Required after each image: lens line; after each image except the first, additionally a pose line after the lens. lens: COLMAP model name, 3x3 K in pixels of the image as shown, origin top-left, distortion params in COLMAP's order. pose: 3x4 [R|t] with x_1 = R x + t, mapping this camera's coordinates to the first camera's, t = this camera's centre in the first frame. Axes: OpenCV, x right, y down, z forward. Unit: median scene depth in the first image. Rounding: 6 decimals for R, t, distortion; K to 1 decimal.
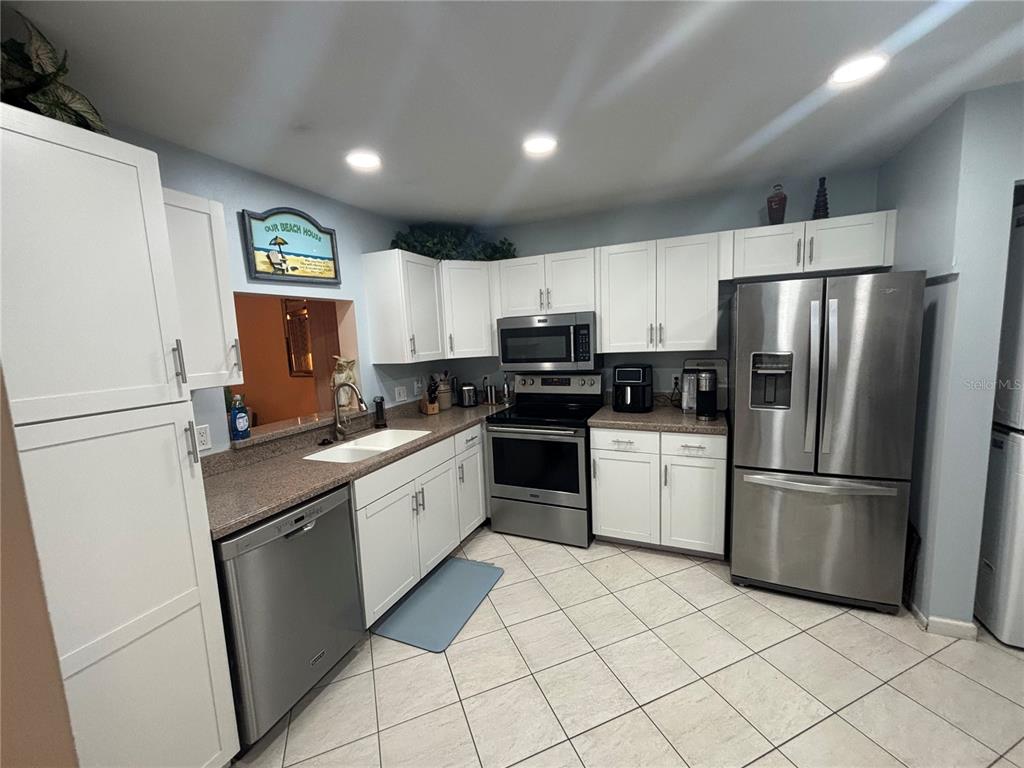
lens RADIAL K [[411.5, 0, 510.4], [0, 411.5, 384.3], [0, 0, 1]] dist [0.002354, -0.001385]
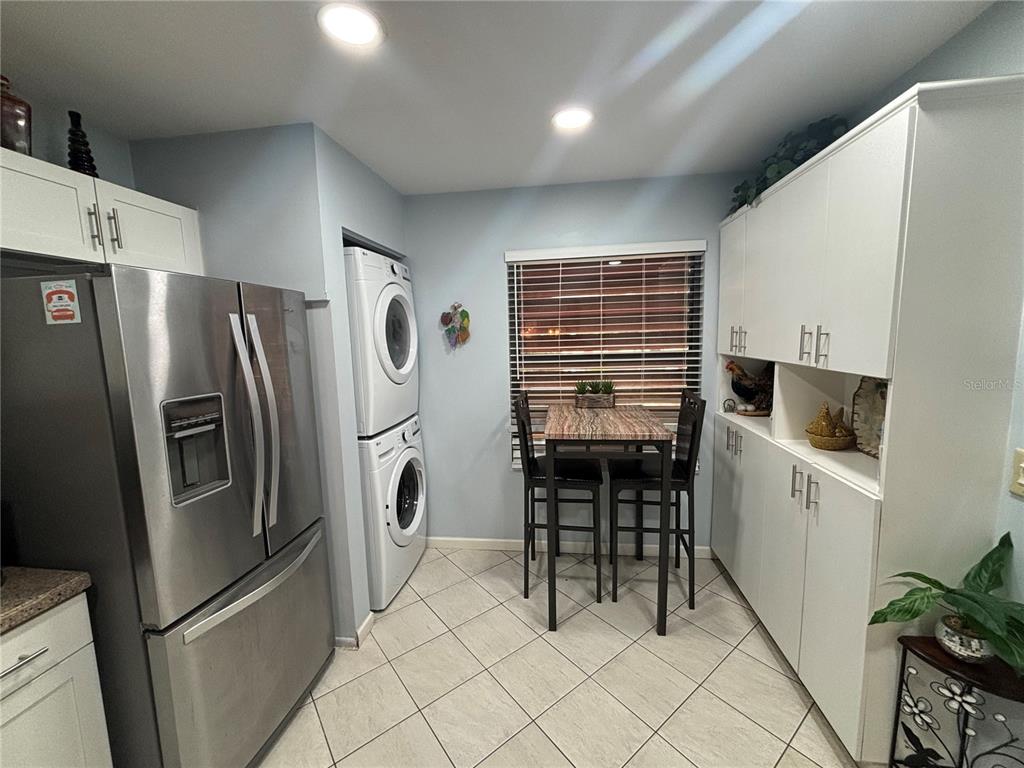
lens RADIAL K [[411.5, 0, 512.4], [0, 411.5, 382.2], [0, 0, 1]] dist [0.002354, -0.001385]
pose [[-0.275041, -0.063246, 0.959350, -0.032322], [0.153641, 0.982119, 0.108796, -0.096434], [-0.949077, 0.177319, -0.260406, 0.760694]]
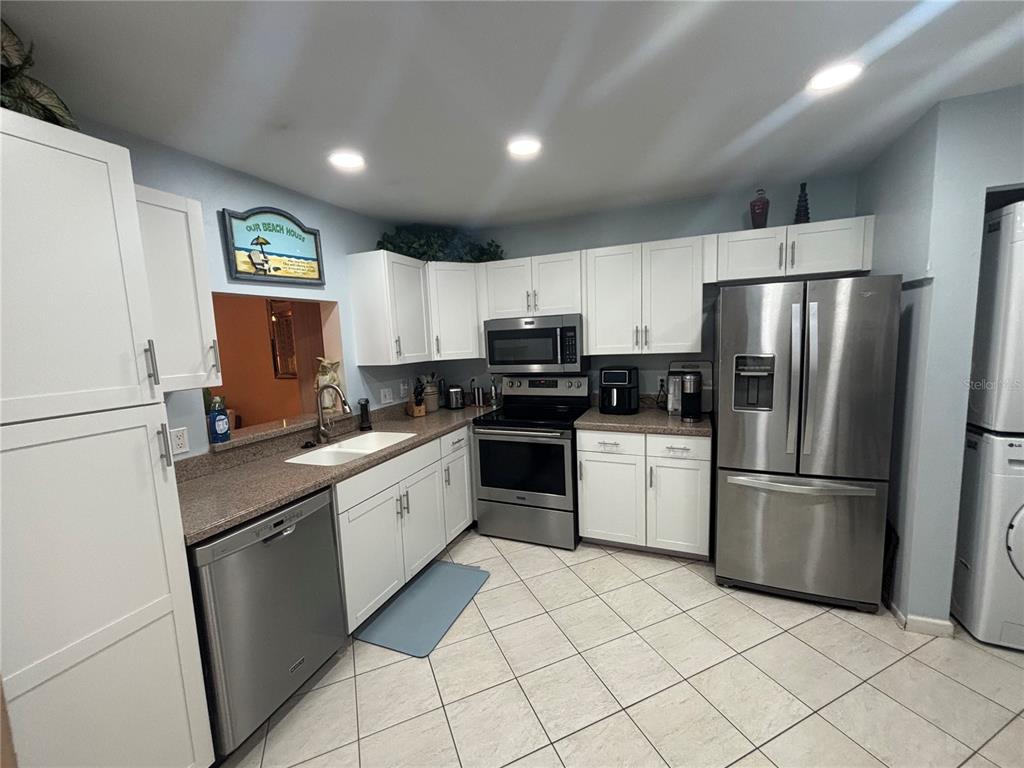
lens RADIAL K [[411.5, 0, 511.5], [0, 411.5, 384.3], [0, 0, 1]] dist [0.002354, -0.001385]
pose [[0.999746, 0.000198, 0.022521, 0.017366], [-0.000073, 0.999985, -0.005521, 0.001155], [-0.022521, 0.005518, 0.999731, 0.003508]]
